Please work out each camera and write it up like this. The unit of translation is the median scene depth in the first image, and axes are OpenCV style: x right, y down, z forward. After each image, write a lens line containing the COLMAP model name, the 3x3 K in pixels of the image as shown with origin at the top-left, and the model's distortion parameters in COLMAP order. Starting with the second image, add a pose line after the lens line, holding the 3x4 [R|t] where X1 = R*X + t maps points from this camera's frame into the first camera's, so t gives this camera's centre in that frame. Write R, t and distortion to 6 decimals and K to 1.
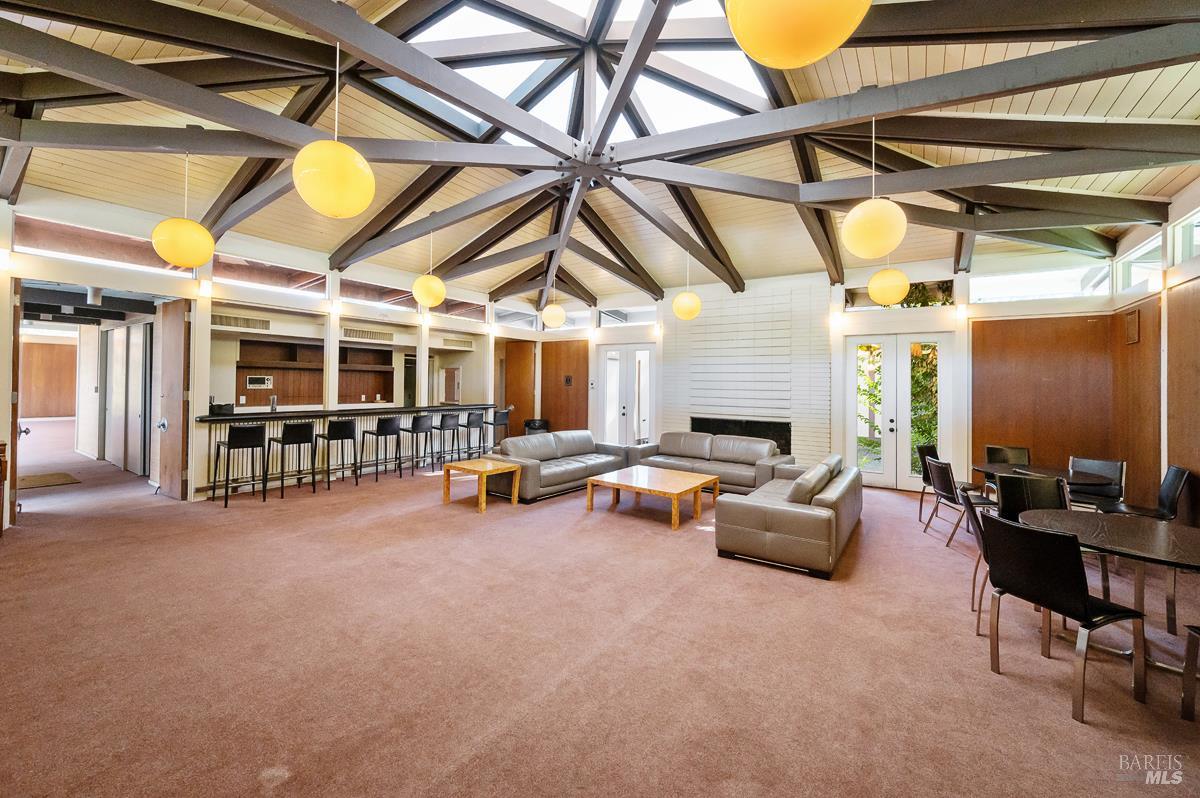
lens RADIAL K [[474.6, 0, 612.6], [0, 474.6, 377.4], [0, 0, 1]] dist [-0.005428, -0.000255]
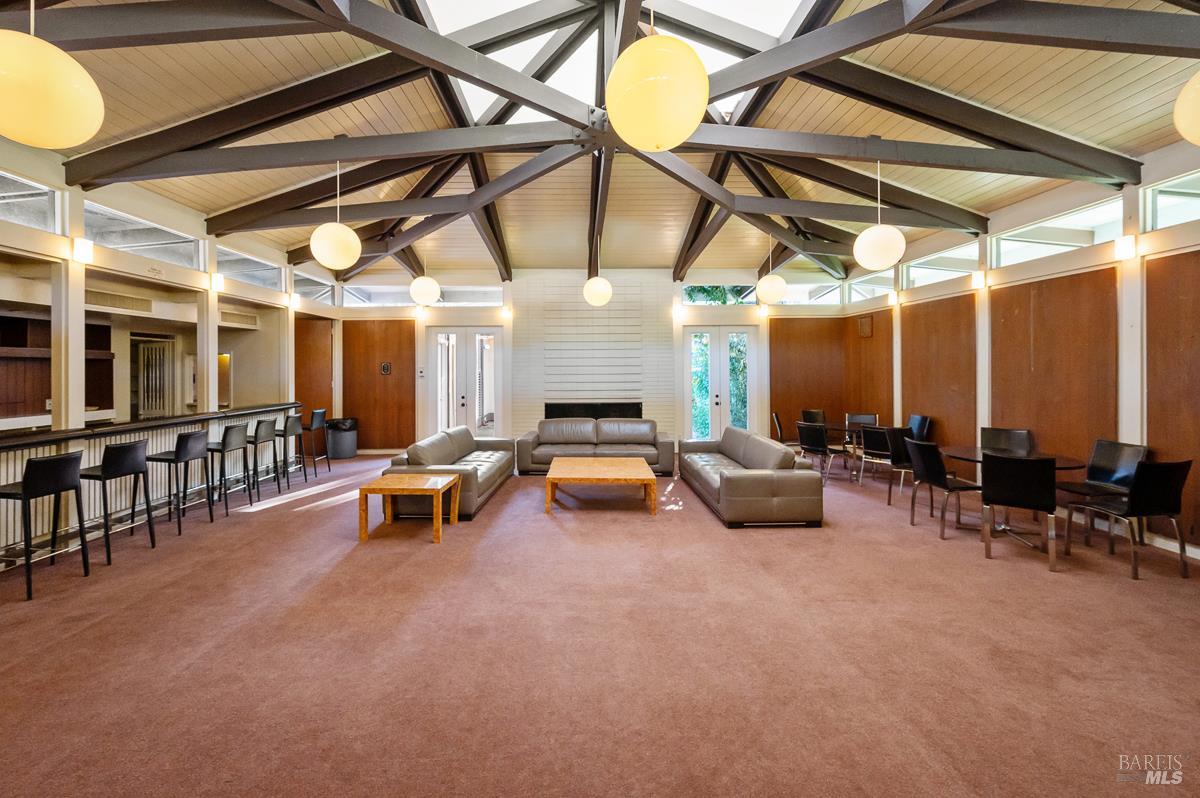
lens RADIAL K [[474.6, 0, 592.3], [0, 474.6, 366.2], [0, 0, 1]] dist [-0.005428, -0.000255]
pose [[0.828620, -0.017744, 0.559530, -0.458597], [0.011032, 0.999821, 0.015369, -0.010570], [-0.559702, -0.006562, 0.828668, 0.199447]]
